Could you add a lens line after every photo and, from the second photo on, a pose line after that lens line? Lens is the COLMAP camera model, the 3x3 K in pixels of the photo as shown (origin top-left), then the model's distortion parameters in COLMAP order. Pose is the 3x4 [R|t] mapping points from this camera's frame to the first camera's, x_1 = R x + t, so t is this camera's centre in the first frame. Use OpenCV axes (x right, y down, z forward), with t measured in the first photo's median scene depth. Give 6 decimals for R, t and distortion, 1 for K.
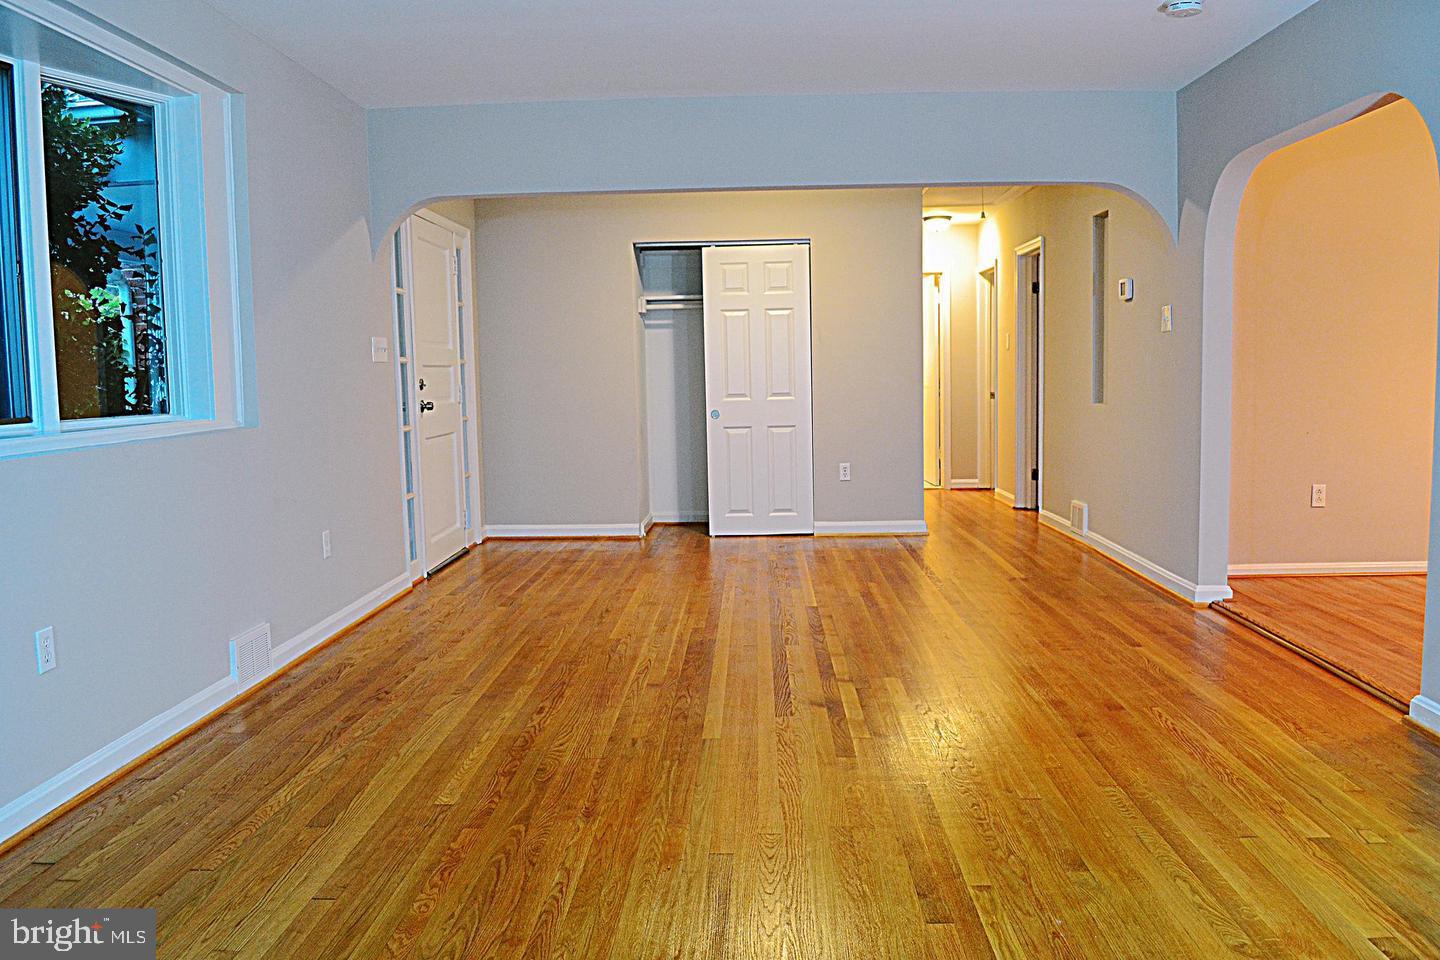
lens RADIAL K [[1150.6, 0, 720.7], [0, 1150.6, 479.4], [0, 0, 1]] dist [-0.090042, 0.023592]
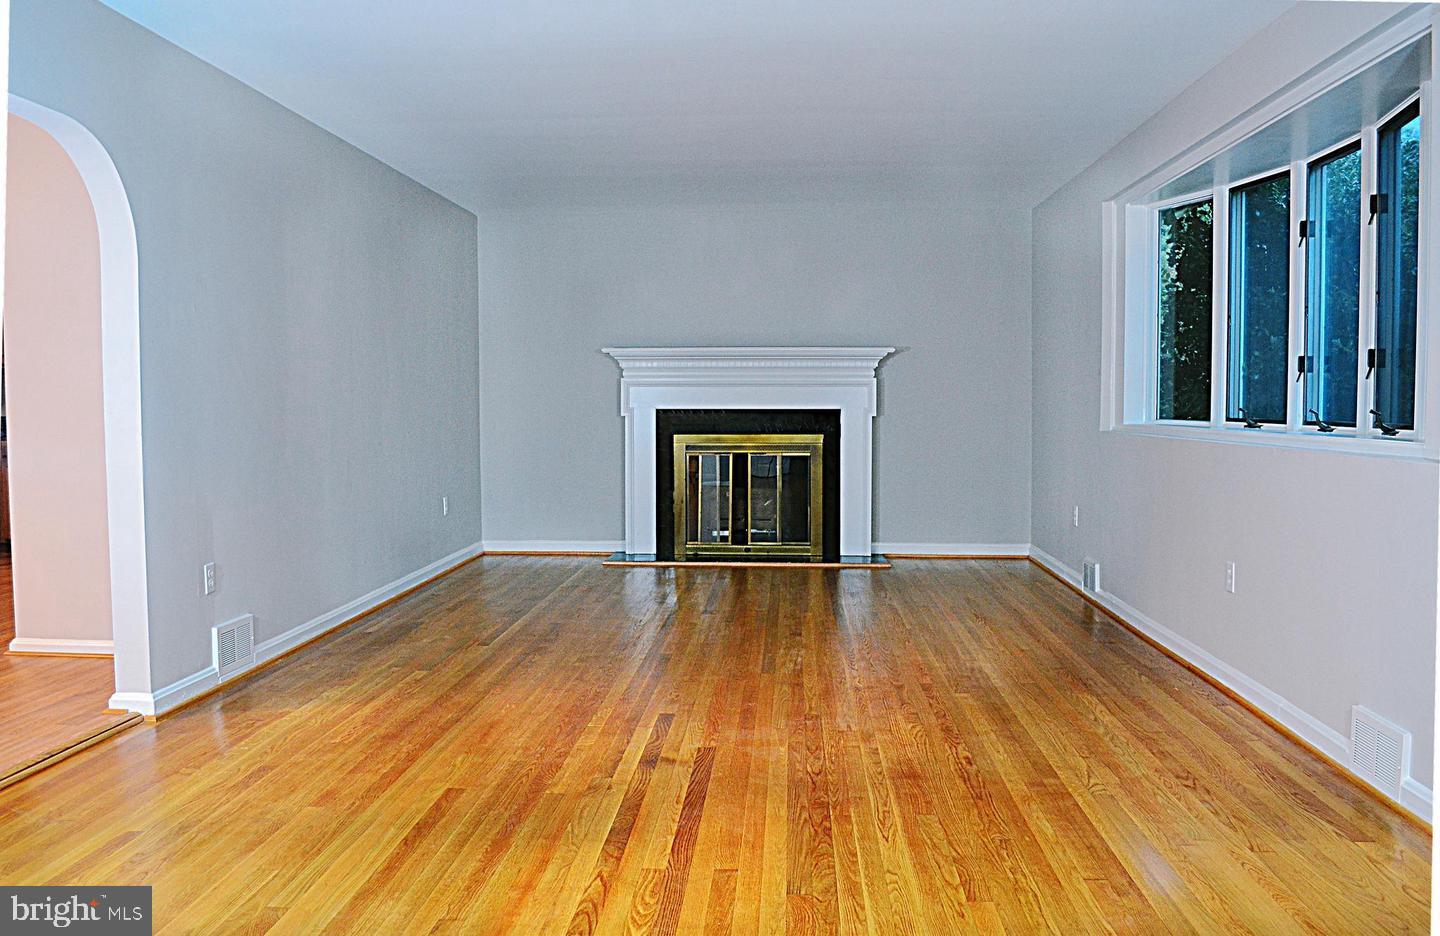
lens RADIAL K [[1158.2, 0, 720.1], [0, 1158.2, 465.1], [0, 0, 1]] dist [-0.050581, -0.002295]
pose [[-0.999306, 0.018959, 0.032064, 0.008006], [0.023555, 0.988456, 0.149667, -0.176533], [-0.028856, 0.150318, -0.988216, 1.888344]]
